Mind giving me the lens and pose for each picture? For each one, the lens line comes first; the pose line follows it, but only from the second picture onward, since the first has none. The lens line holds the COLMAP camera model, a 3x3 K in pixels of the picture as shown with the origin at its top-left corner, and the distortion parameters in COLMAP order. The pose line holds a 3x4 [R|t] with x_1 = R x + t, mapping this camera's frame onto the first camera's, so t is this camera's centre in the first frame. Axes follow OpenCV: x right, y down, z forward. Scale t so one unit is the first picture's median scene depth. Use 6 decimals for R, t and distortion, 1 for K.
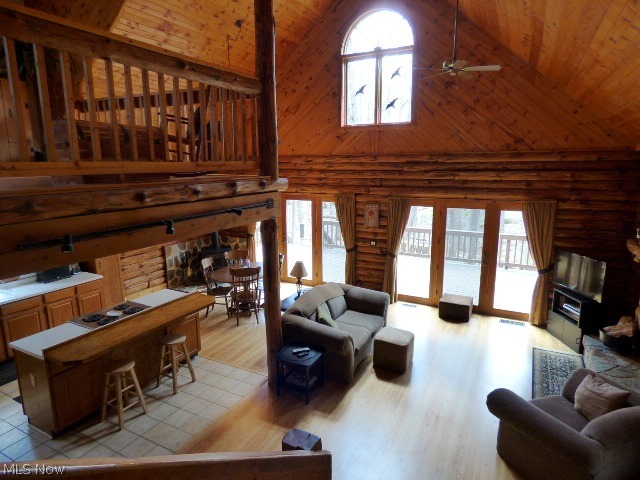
lens RADIAL K [[391.0, 0, 320.0], [0, 391.0, 238.6], [0, 0, 1]] dist [-0.020789, 0.003841]
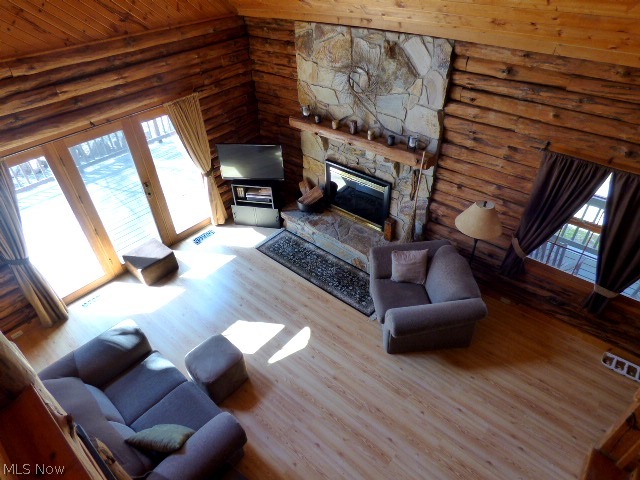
lens RADIAL K [[391.0, 0, 319.5], [0, 391.0, 241.0], [0, 0, 1]] dist [-0.020789, 0.003841]
pose [[0.221004, -0.607016, 0.763341, -0.163056], [0.213673, 0.793815, 0.569387, -0.252547], [-0.951578, 0.037268, 0.305139, 0.483419]]
